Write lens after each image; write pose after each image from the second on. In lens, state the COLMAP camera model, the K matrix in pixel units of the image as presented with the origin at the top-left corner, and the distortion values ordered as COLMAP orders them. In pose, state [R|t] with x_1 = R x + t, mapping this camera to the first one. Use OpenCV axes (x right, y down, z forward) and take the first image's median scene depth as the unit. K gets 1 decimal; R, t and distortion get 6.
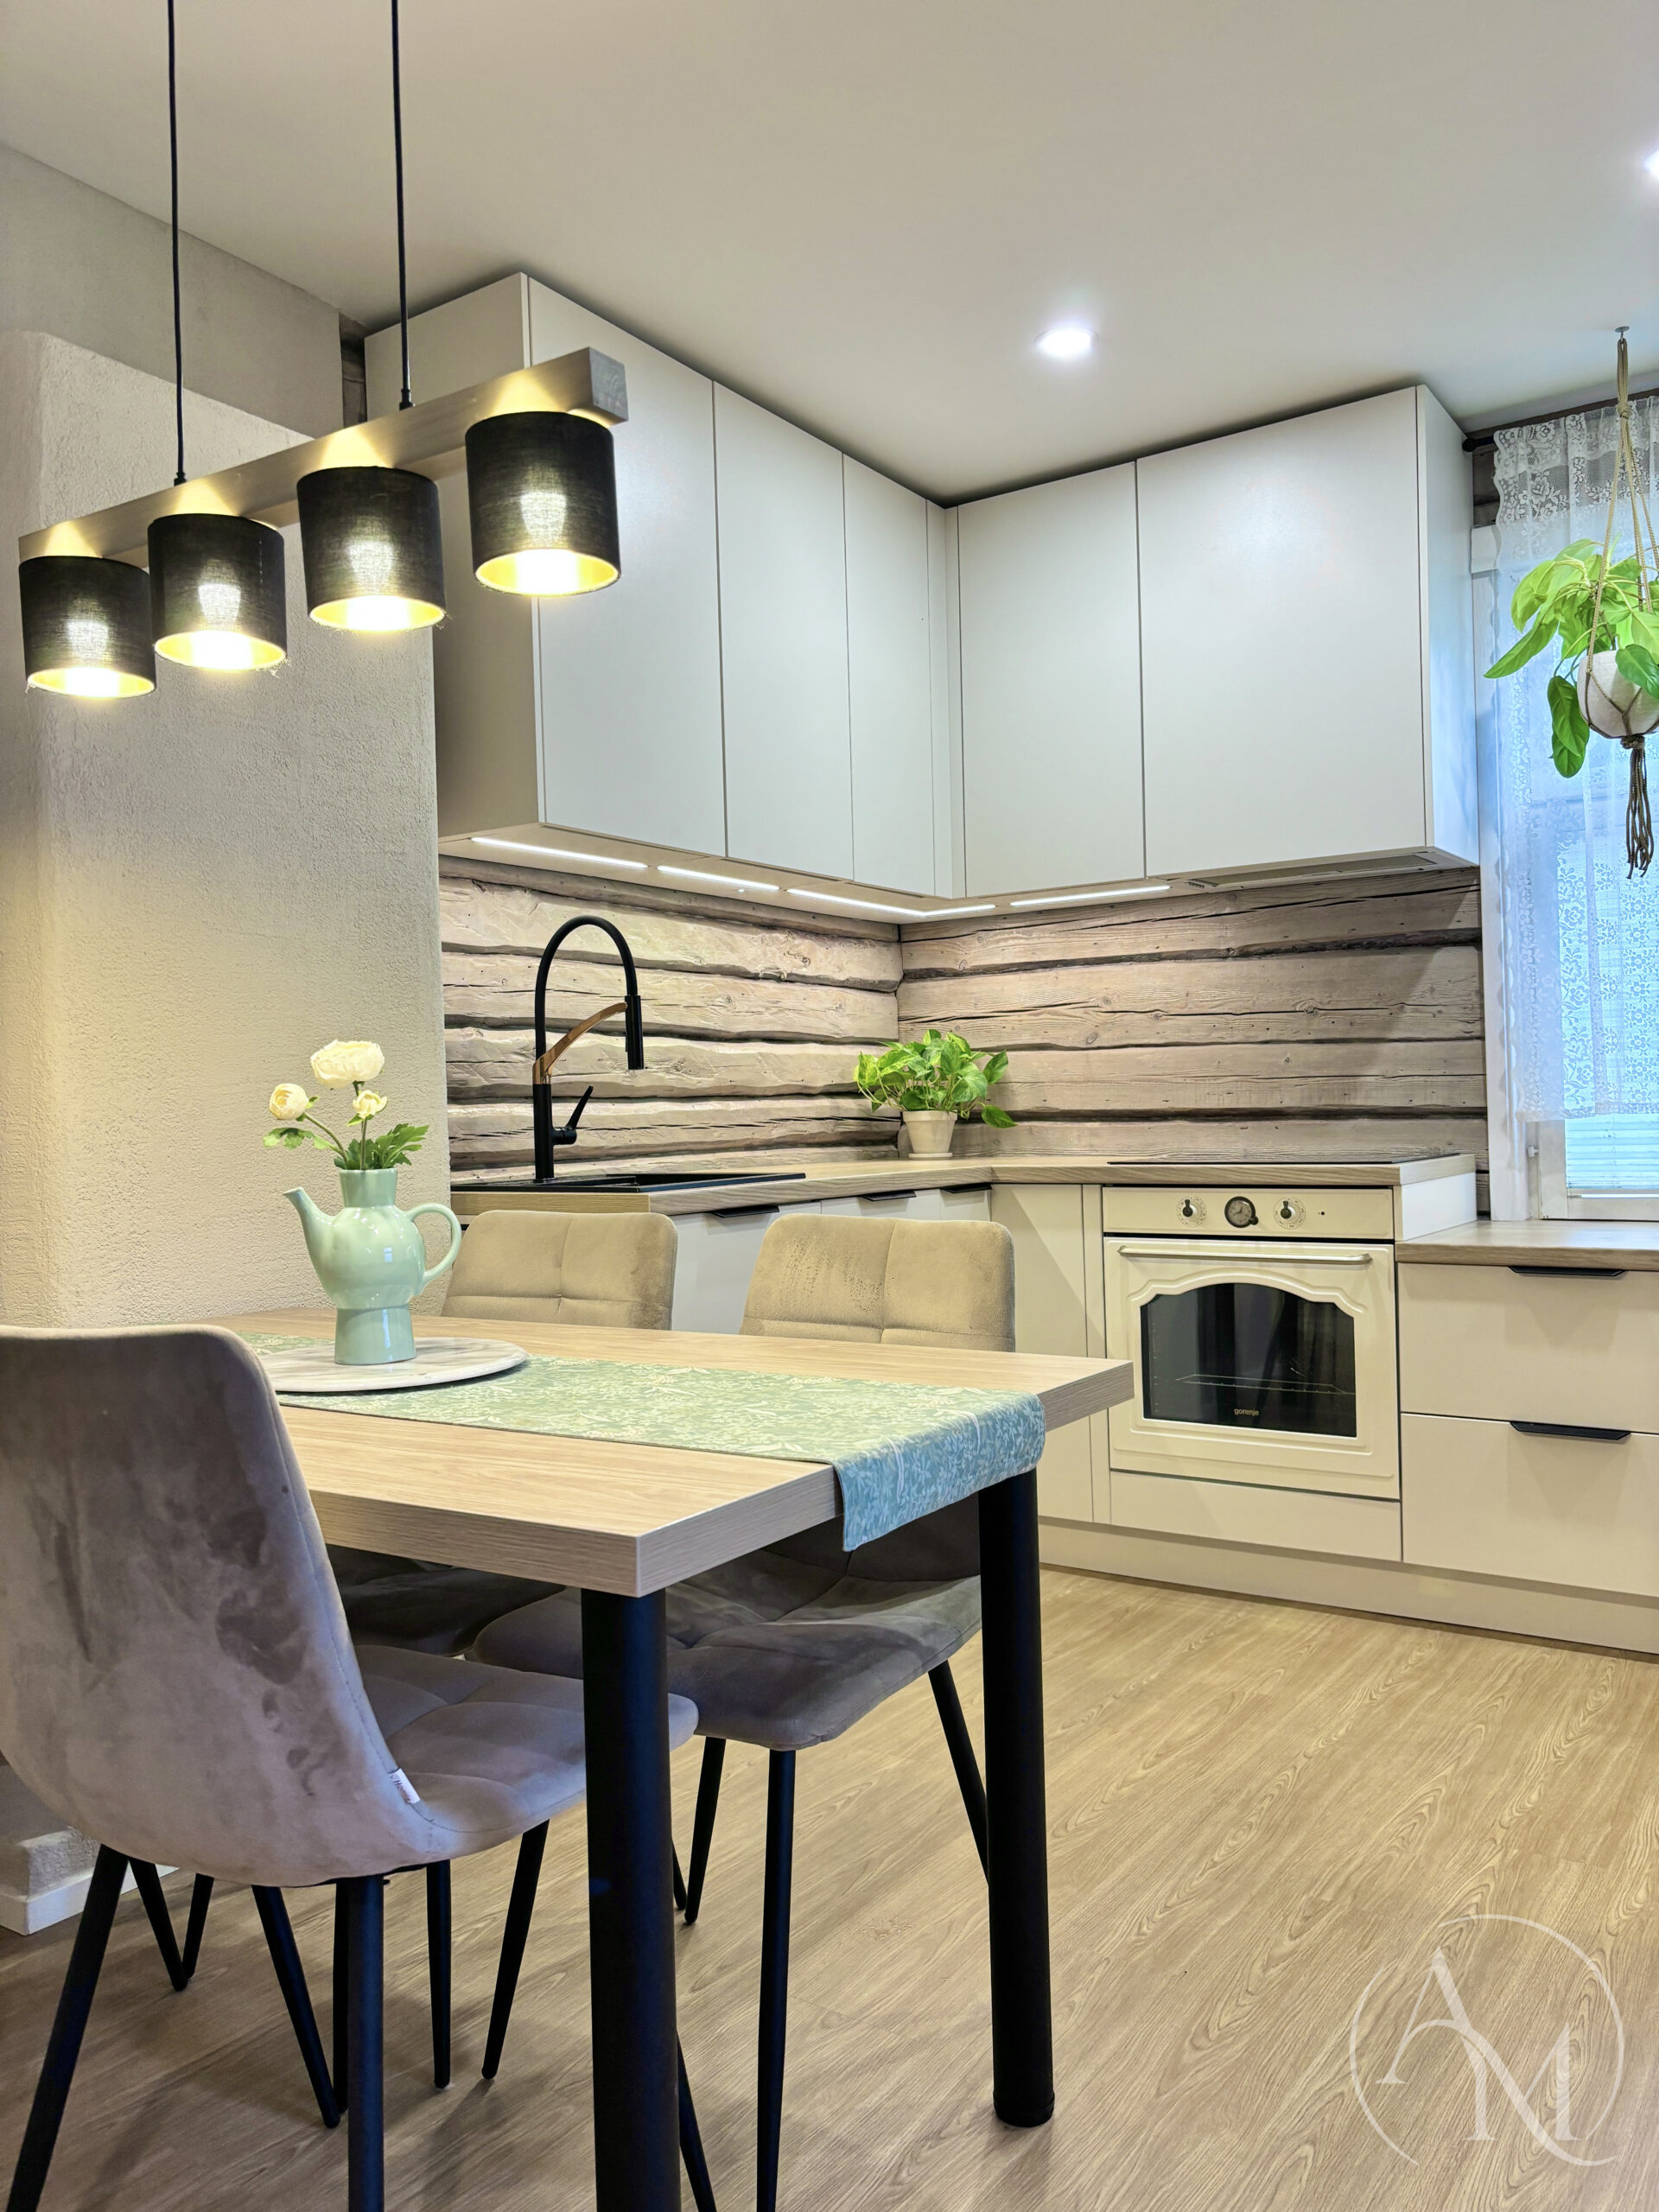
lens RADIAL K [[1675.3, 0, 832.3], [0, 1675.3, 1108.1], [0, 0, 1]] dist [0.004724, -0.010022]
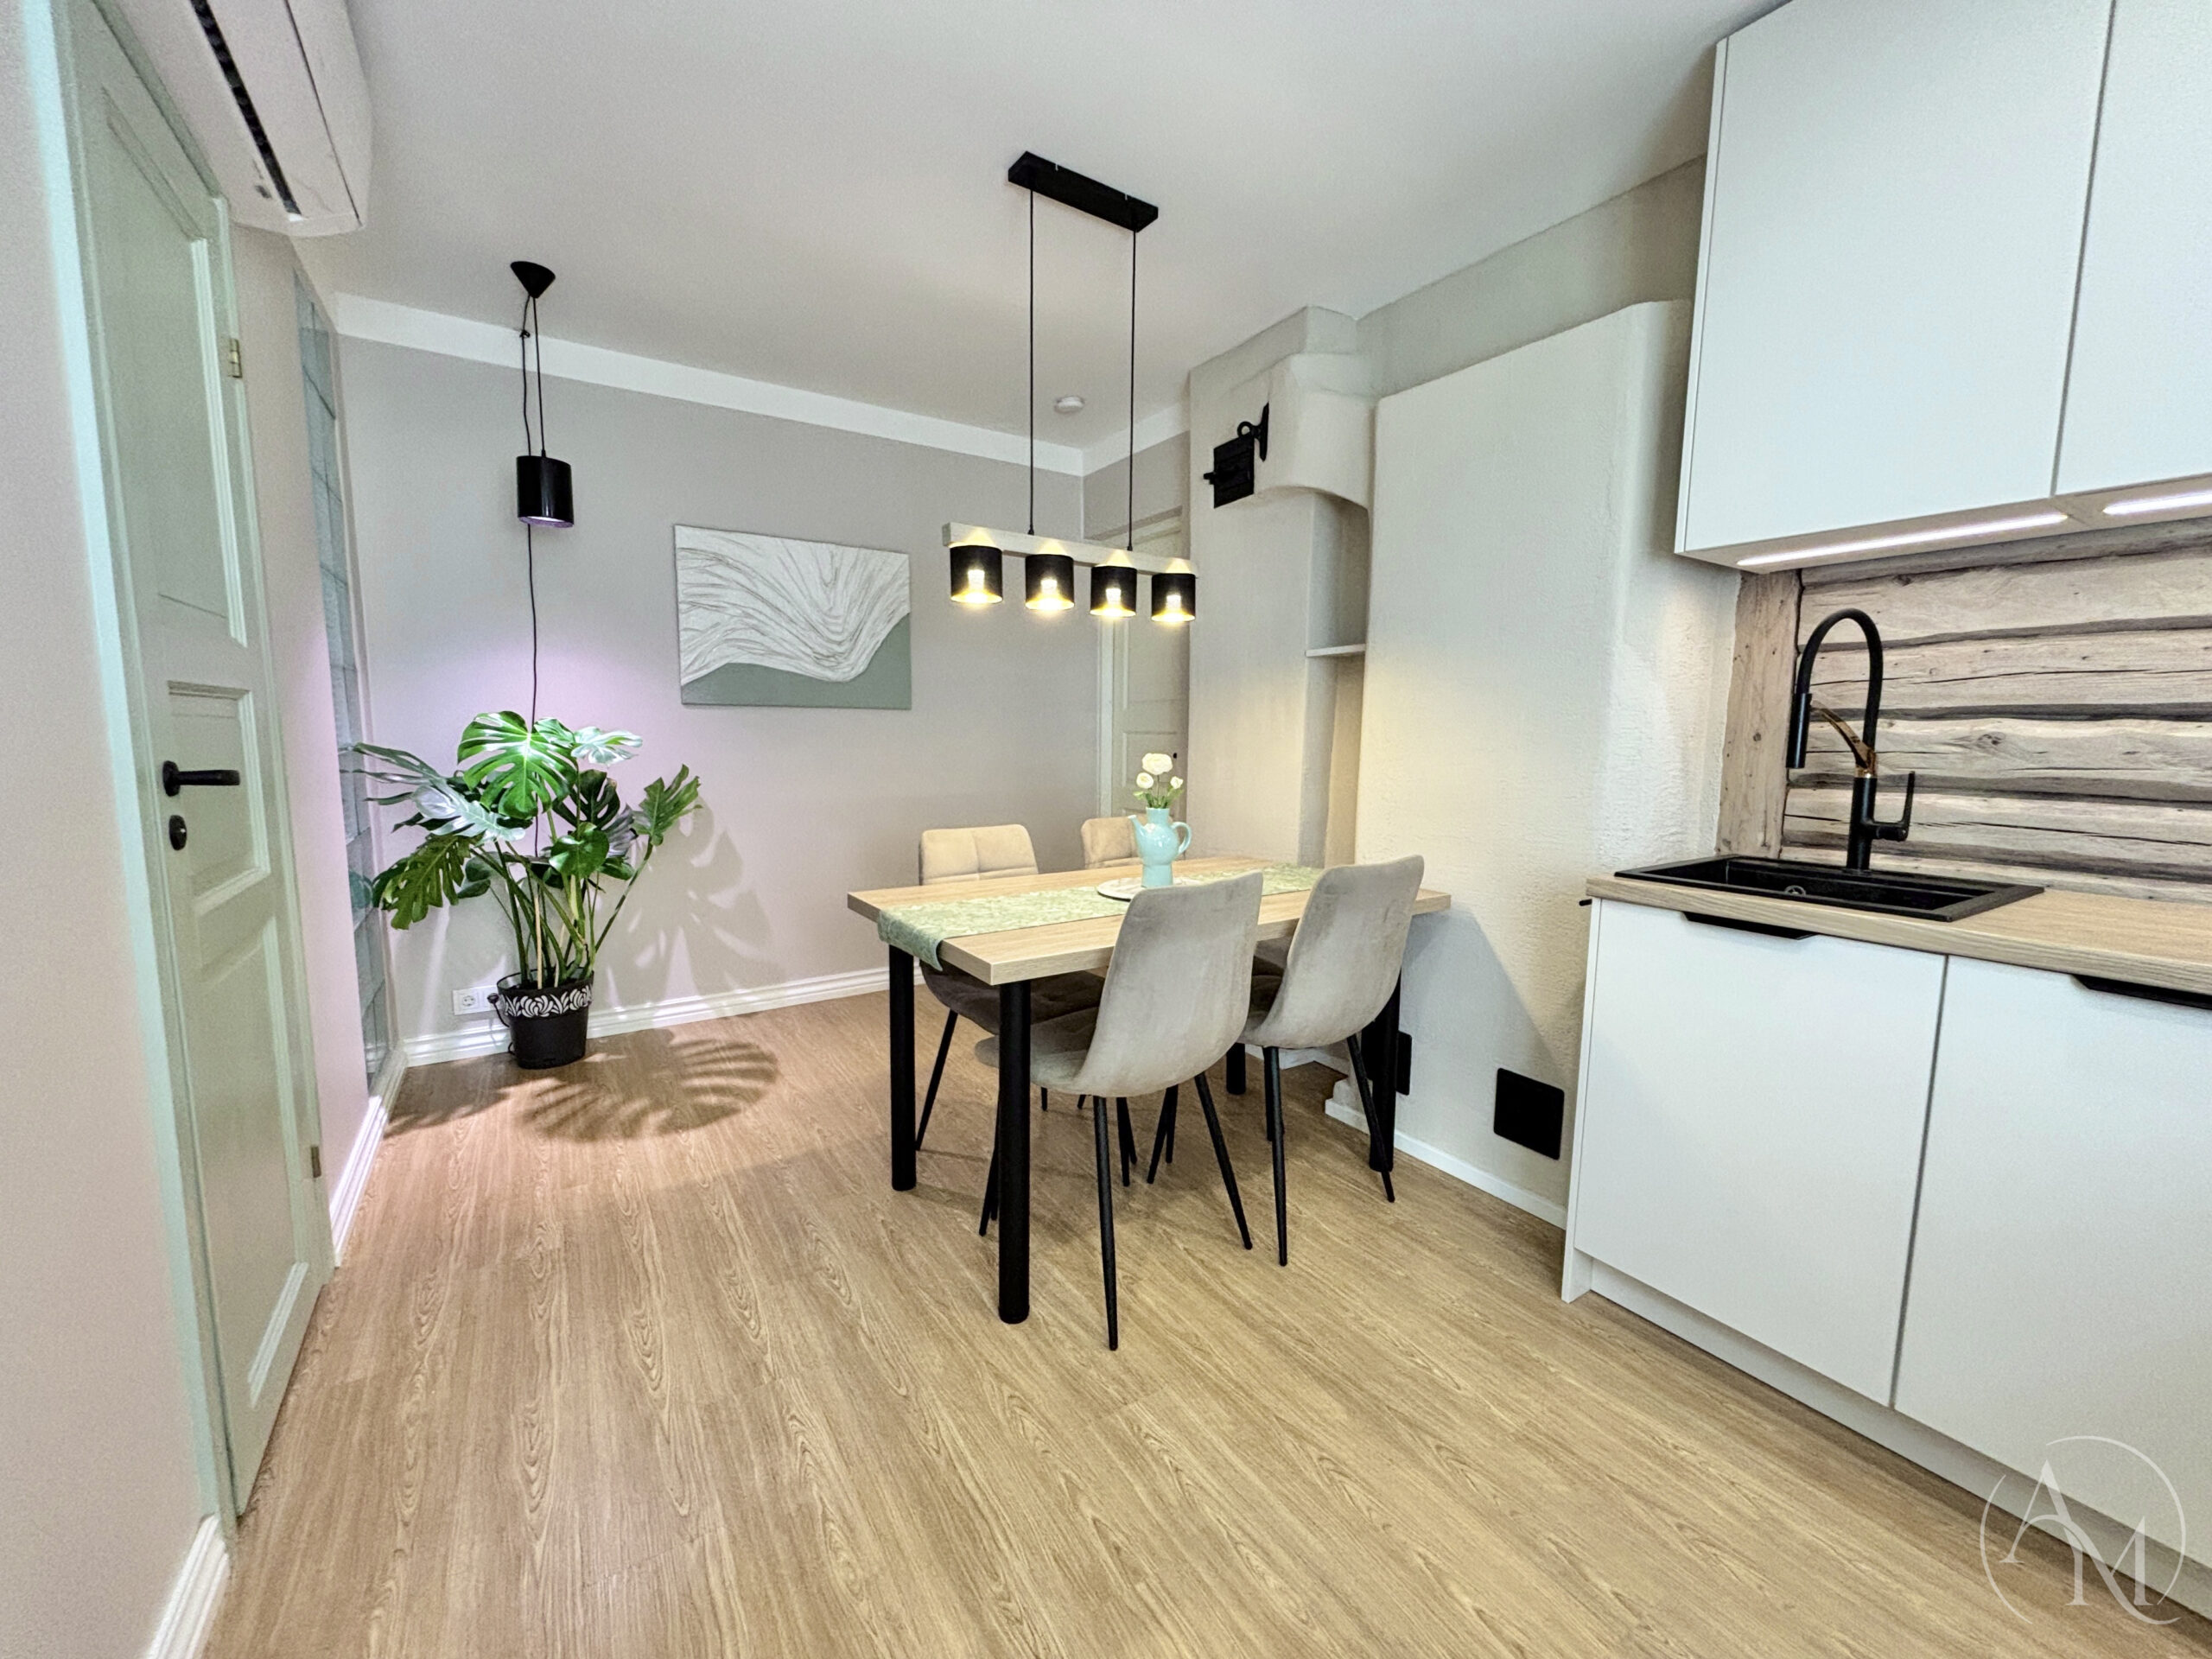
lens RADIAL K [[895.8, 0, 1105.9], [0, 895.8, 823.6], [0, 0, 1]] dist [0.000913, -0.000698]
pose [[-0.395742, 0.120200, -0.910461, 0.573520], [0.005474, 0.991689, 0.128544, -0.065449], [0.918345, 0.045886, -0.393111, 0.886415]]
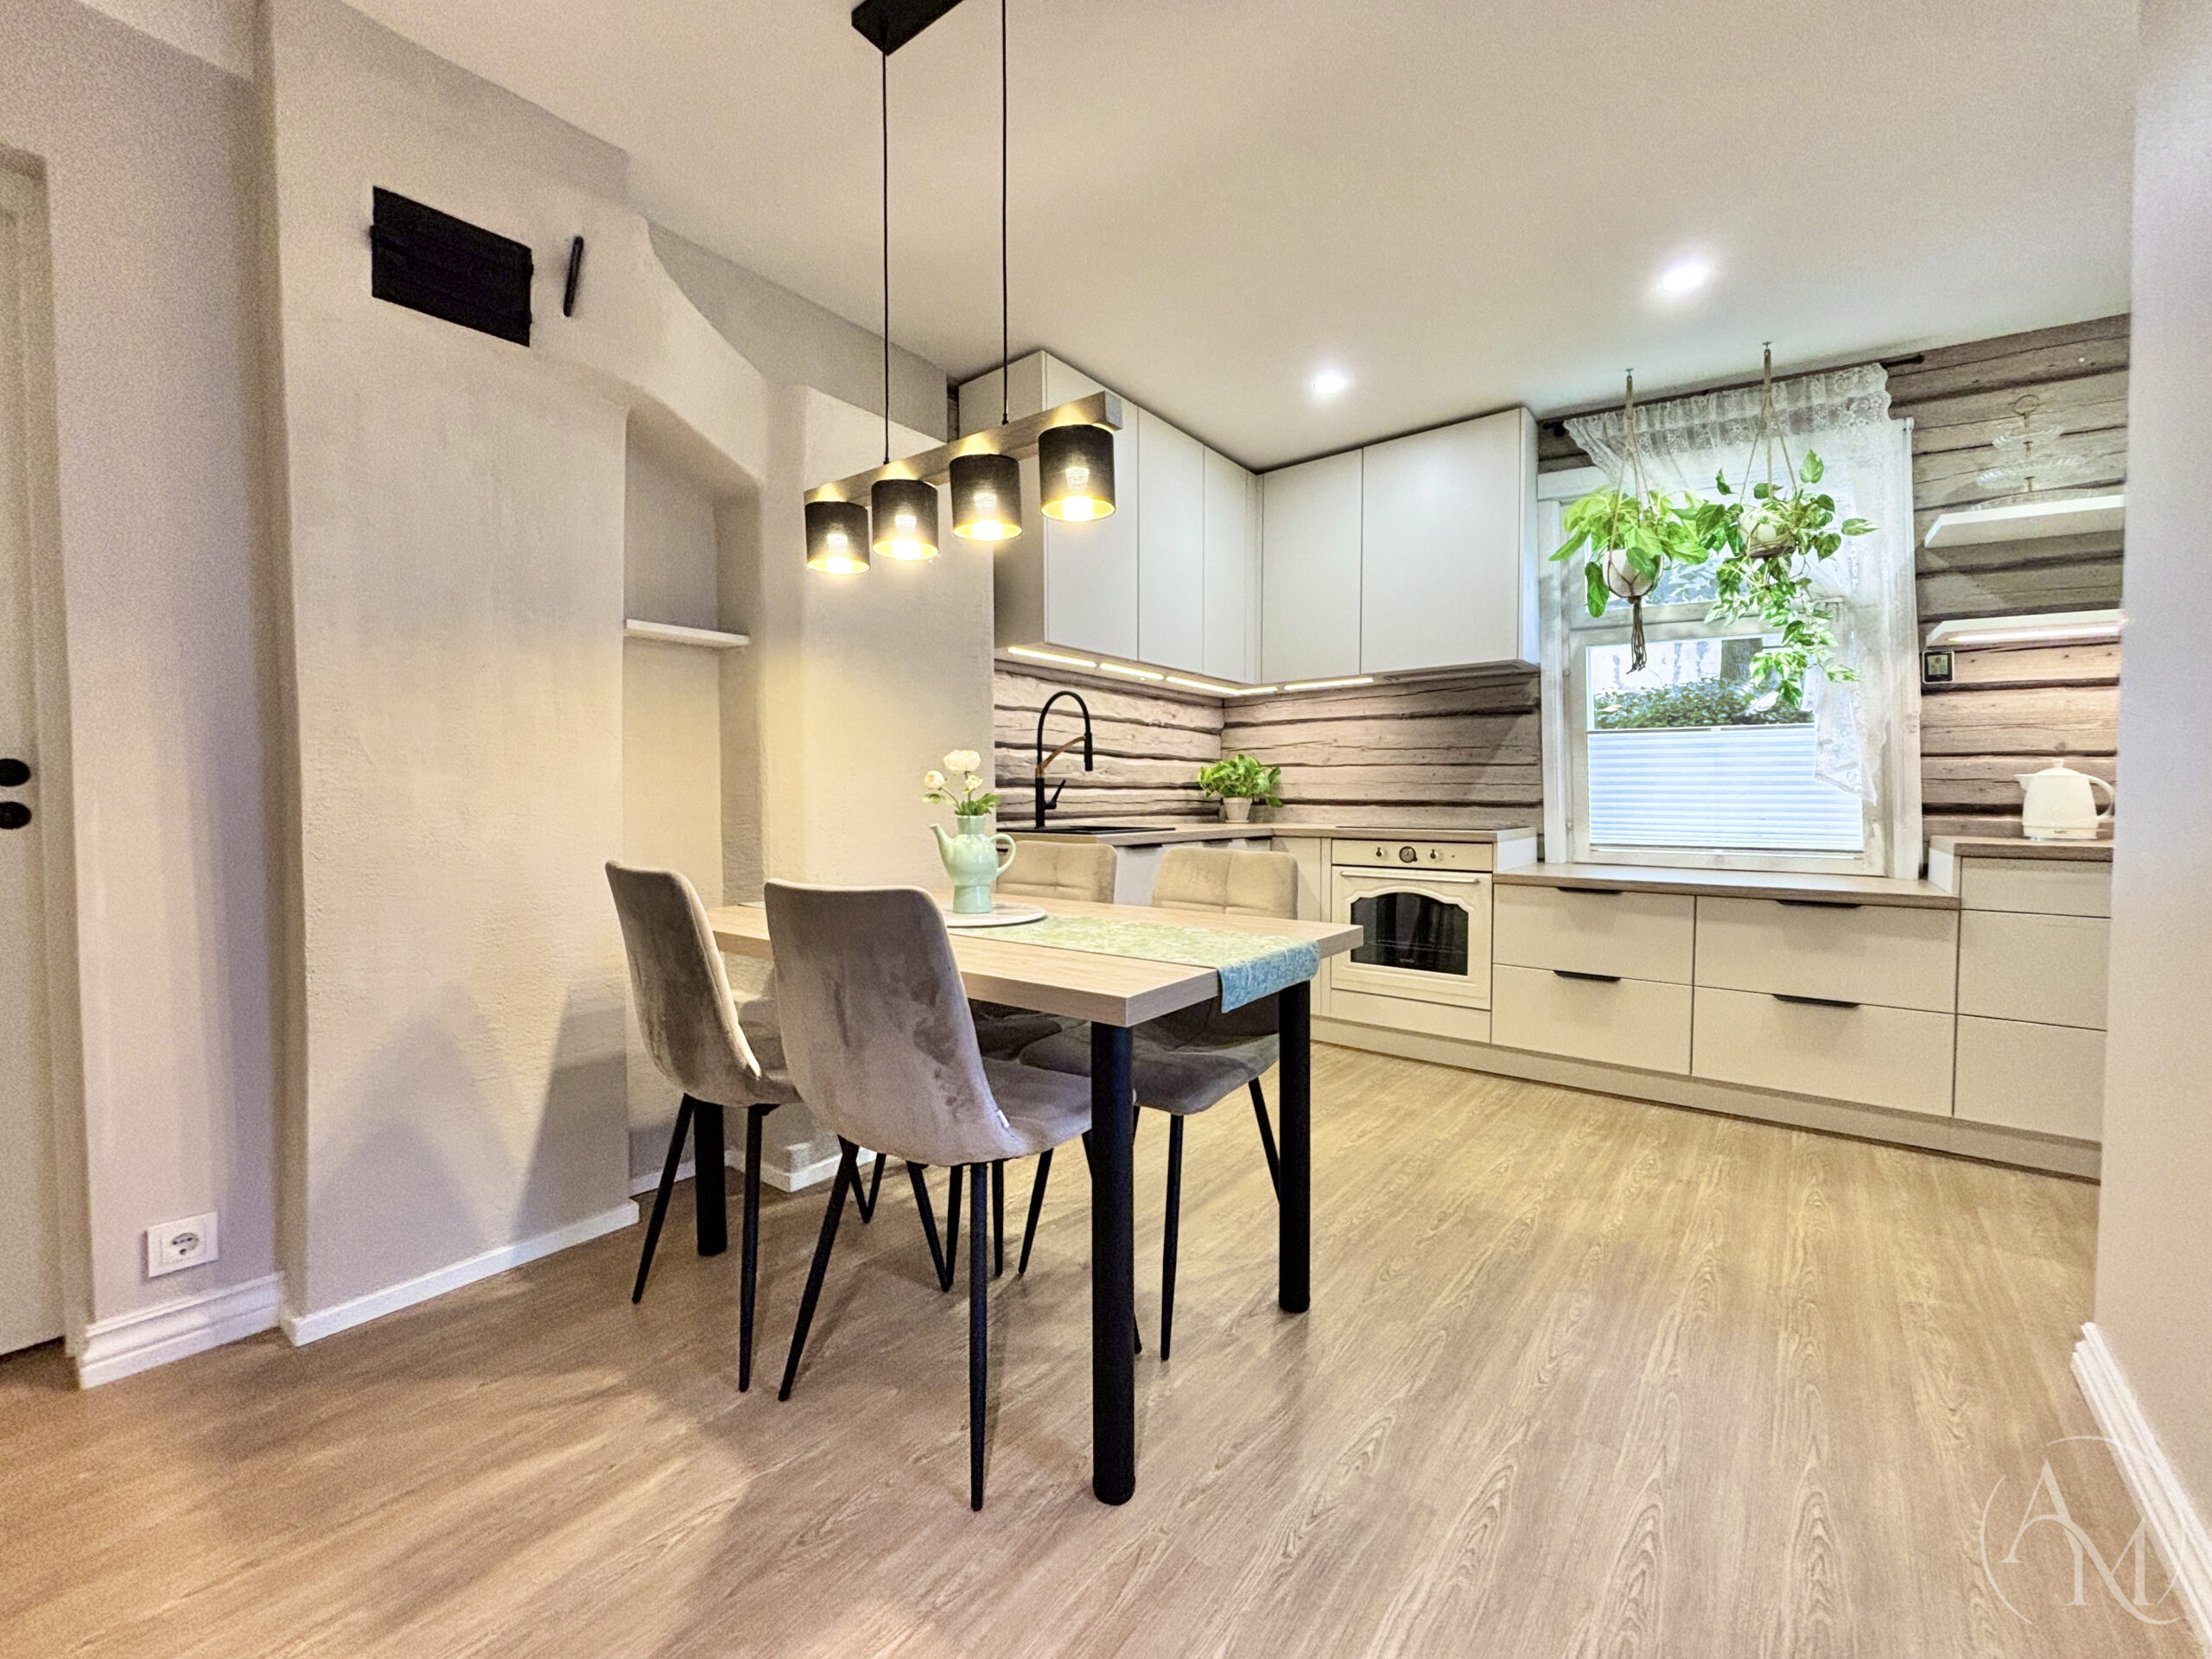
lens RADIAL K [[895.8, 0, 1100.4], [0, 895.8, 834.9], [0, 0, 1]] dist [0.000913, -0.000698]
pose [[0.996933, 0.023438, -0.074663, -0.028812], [-0.020401, 0.998943, 0.041182, 0.007422], [0.075549, -0.039533, 0.996358, -0.023757]]
